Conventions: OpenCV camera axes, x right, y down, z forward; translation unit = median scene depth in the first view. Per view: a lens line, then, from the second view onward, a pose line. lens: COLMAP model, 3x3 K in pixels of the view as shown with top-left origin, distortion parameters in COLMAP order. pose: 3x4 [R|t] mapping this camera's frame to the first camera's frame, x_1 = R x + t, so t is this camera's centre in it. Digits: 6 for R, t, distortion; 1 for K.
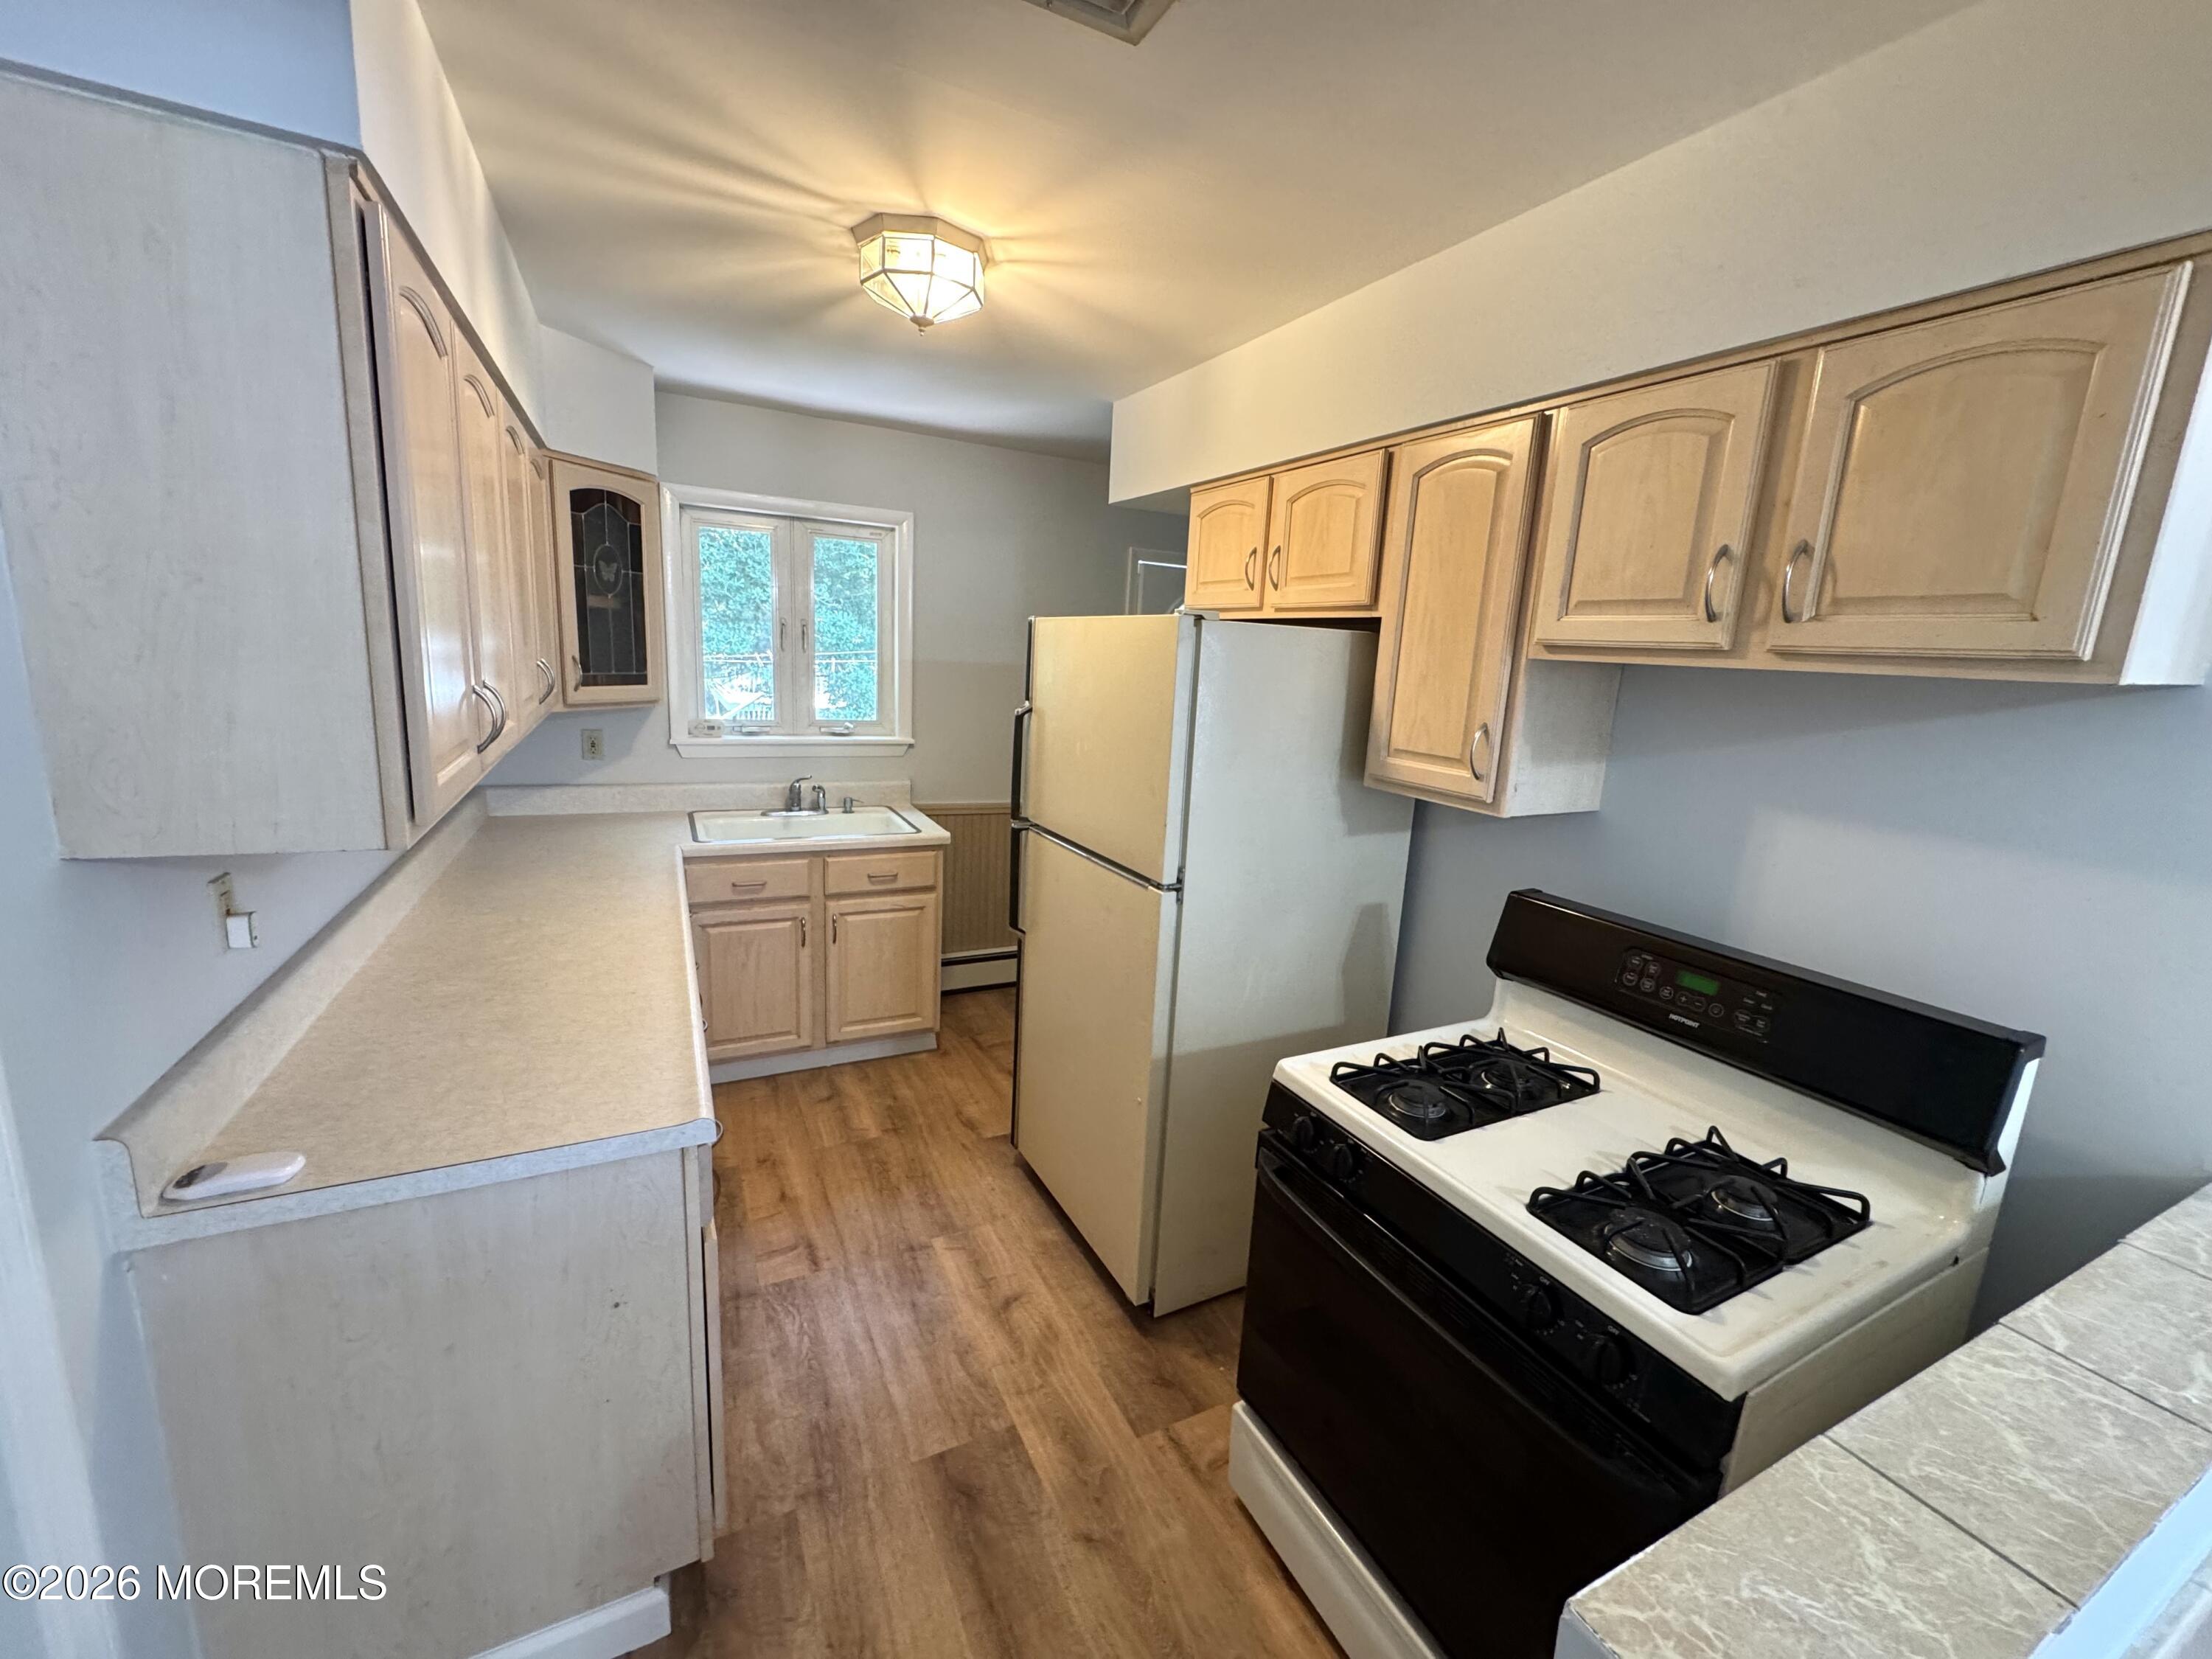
lens RADIAL K [[881.3, 0, 1108.2], [0, 881.3, 829.2], [0, 0, 1]] dist [-0.001651, 0.000554]
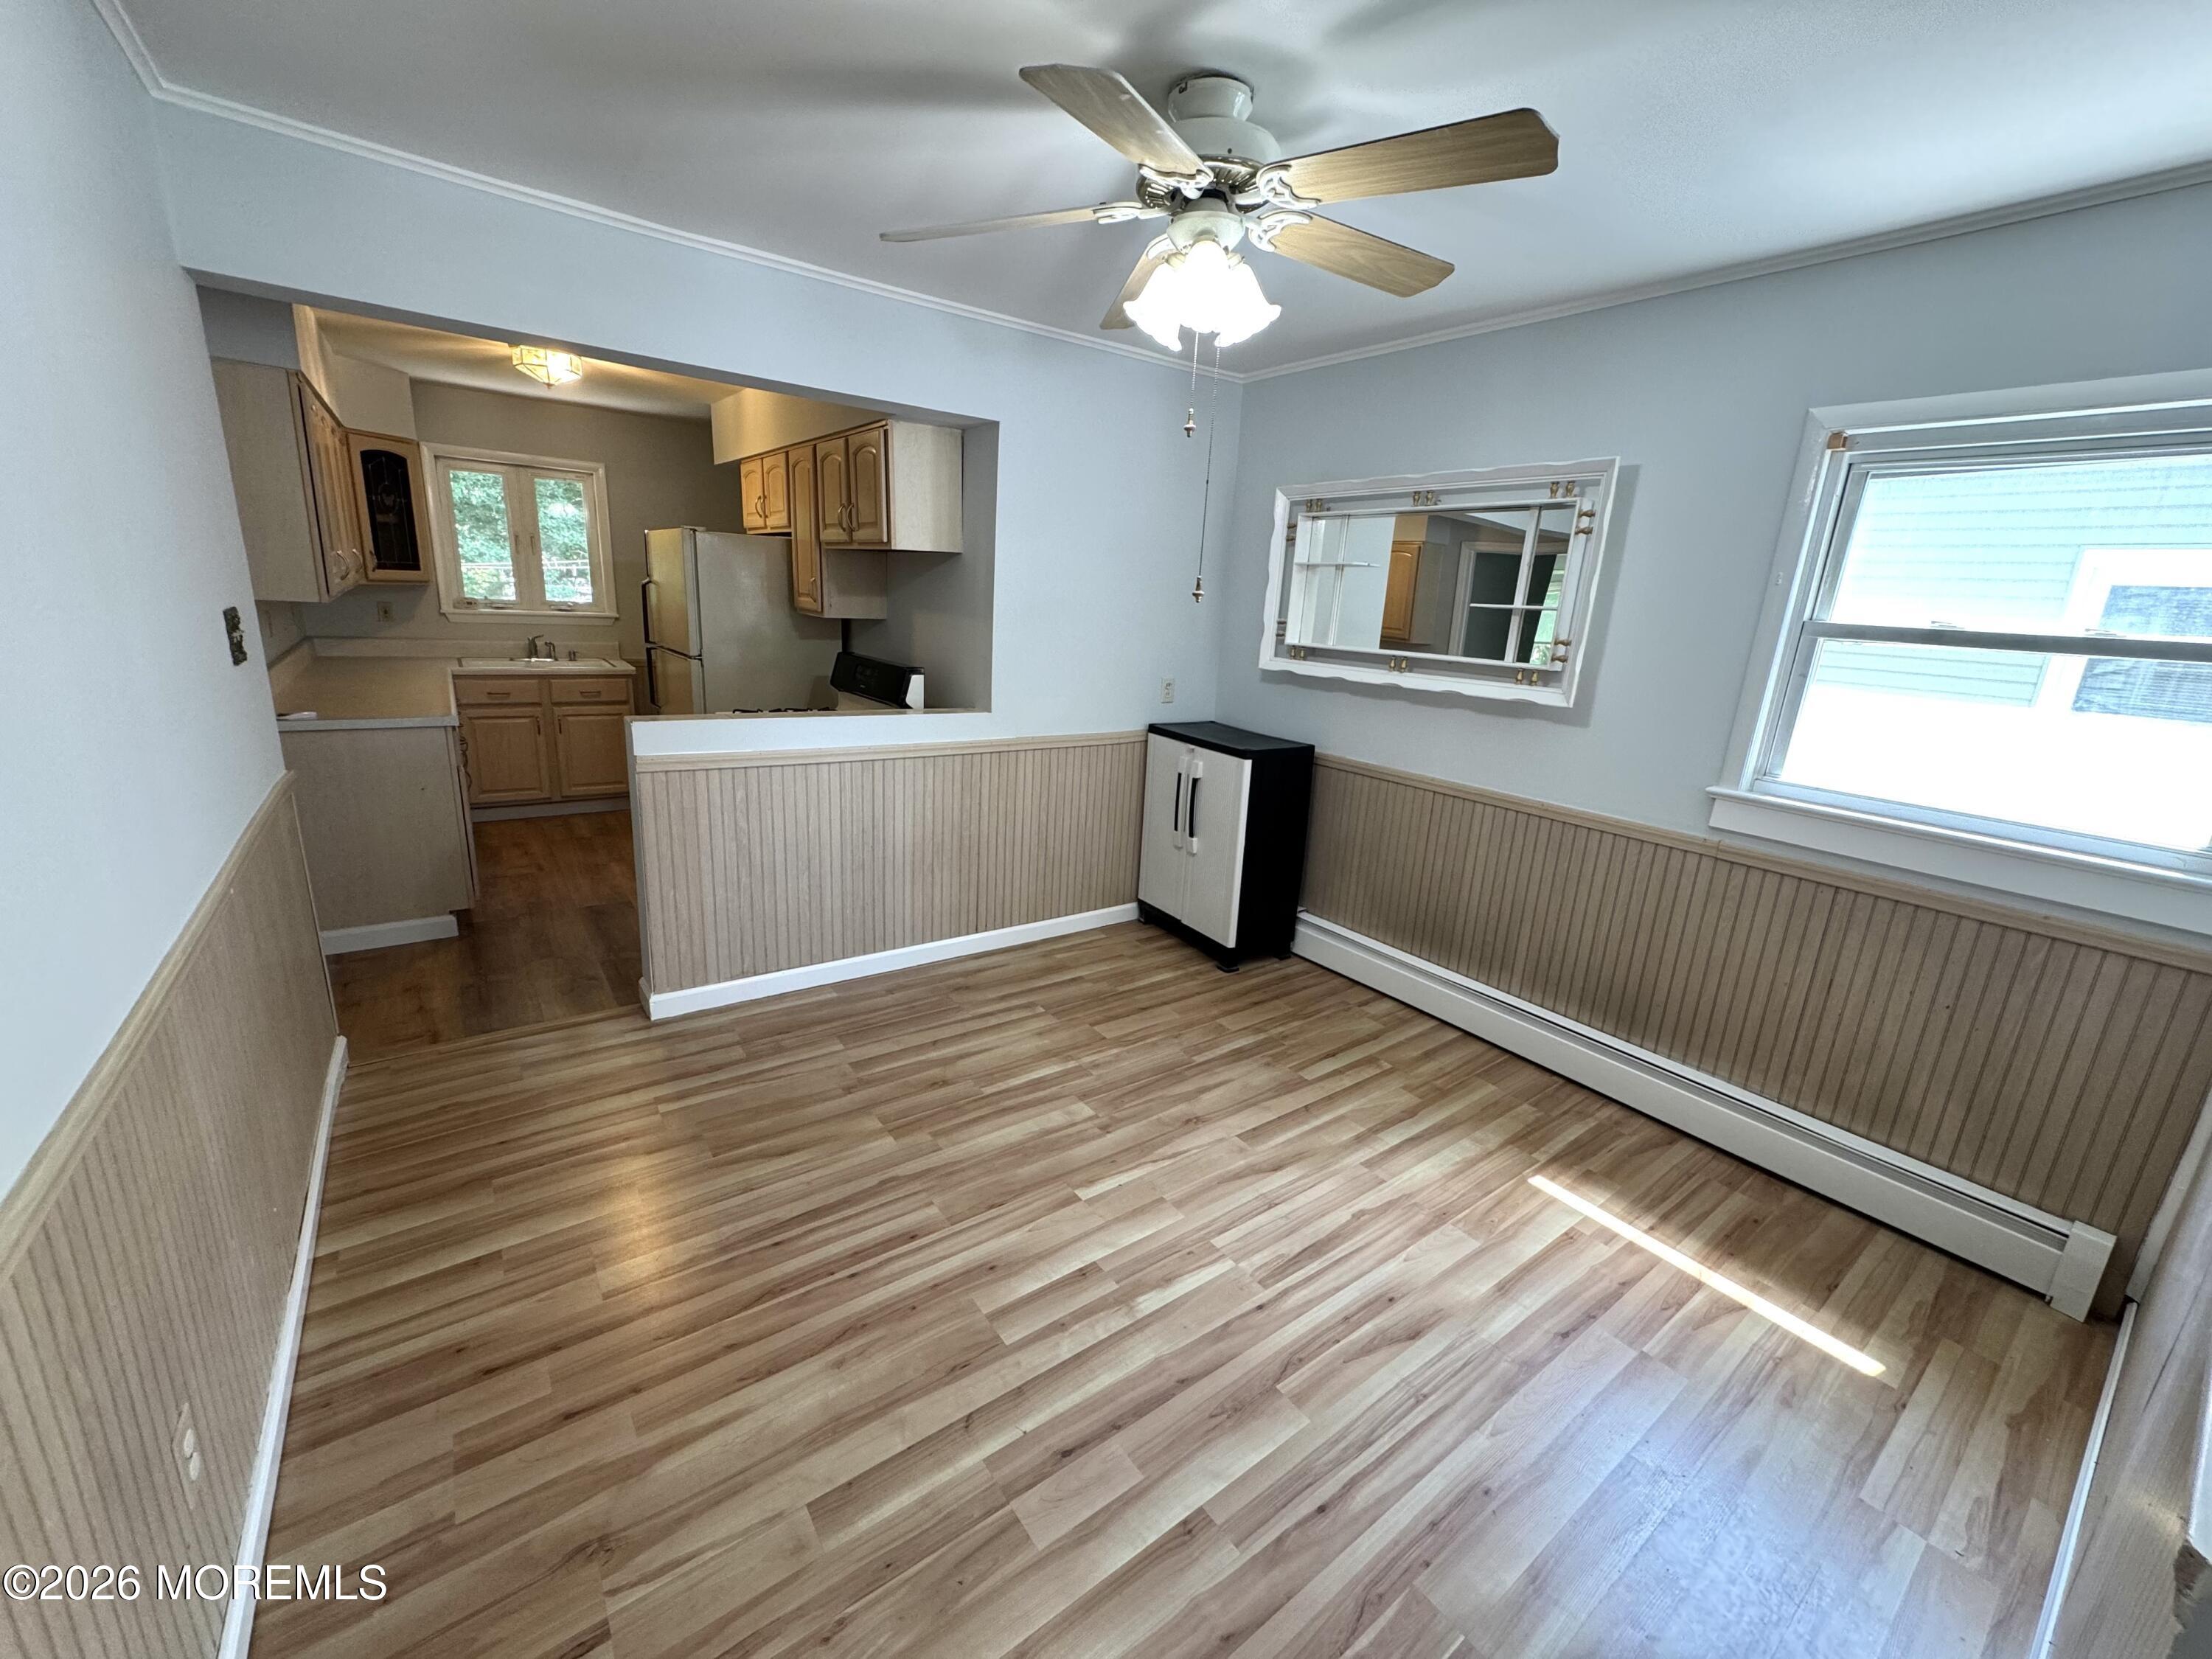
lens RADIAL K [[881.3, 0, 1109.5], [0, 881.3, 826.4], [0, 0, 1]] dist [-0.001651, 0.000554]
pose [[0.986278, -0.038096, 0.160639, 0.474928], [0.026672, 0.996999, 0.072681, 0.233567], [-0.162926, -0.067399, 0.984334, -0.882409]]
